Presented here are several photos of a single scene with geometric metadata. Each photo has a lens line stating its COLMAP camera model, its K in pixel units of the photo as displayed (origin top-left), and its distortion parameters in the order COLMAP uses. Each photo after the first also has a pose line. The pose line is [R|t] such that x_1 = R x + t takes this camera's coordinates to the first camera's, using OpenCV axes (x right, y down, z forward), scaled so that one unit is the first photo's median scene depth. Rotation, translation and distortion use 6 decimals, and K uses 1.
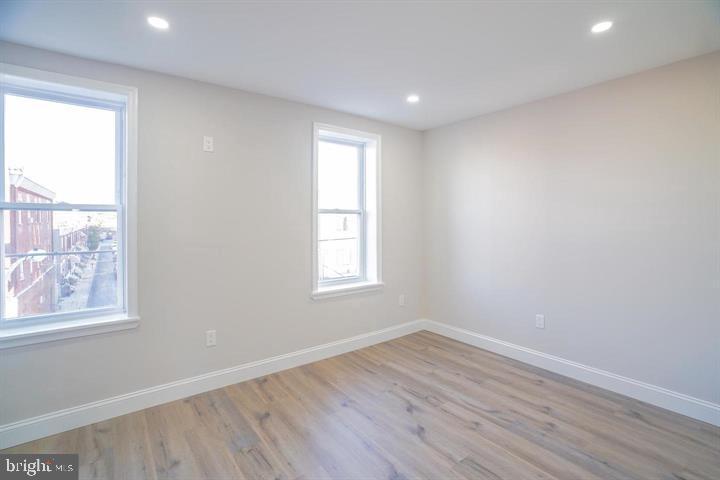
lens RADIAL K [[342.7, 0, 364.4], [0, 342.7, 228.4], [0, 0, 1]] dist [-0.066834, 0.023699]
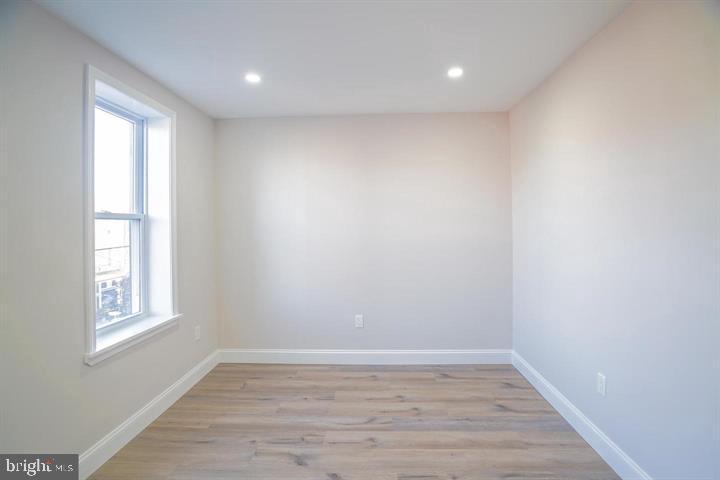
lens RADIAL K [[342.7, 0, 364.4], [0, 342.7, 228.4], [0, 0, 1]] dist [-0.066834, 0.023699]
pose [[0.628230, -0.009111, 0.777975, -0.290478], [0.026651, 0.999597, -0.009815, -0.009194], [-0.777571, 0.026899, 0.628219, 0.273050]]
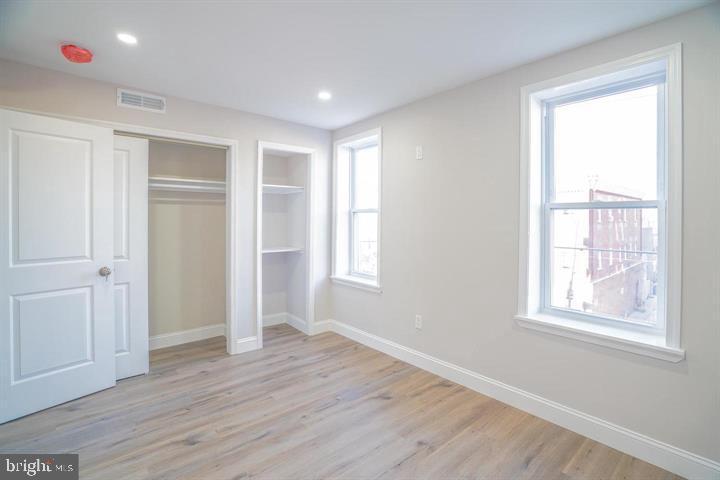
lens RADIAL K [[342.7, 0, 364.4], [0, 342.7, 228.4], [0, 0, 1]] dist [-0.066834, 0.023699]
pose [[0.042681, 0.030285, -0.998630, 0.563858], [-0.025356, 0.999251, 0.029220, -0.017330], [0.998767, 0.024074, 0.043417, 0.622379]]
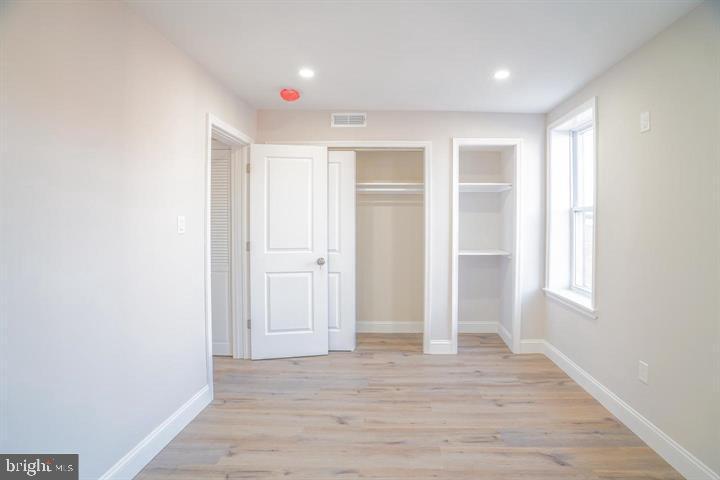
lens RADIAL K [[345.1, 0, 380.7], [0, 345.1, 223.6], [0, 0, 1]] dist [-0.076332, 0.031273]
pose [[-0.641064, 0.012696, -0.767383, 0.420781], [-0.016933, 0.999386, 0.030680, -0.022678], [0.767301, 0.032662, -0.640455, 0.831982]]
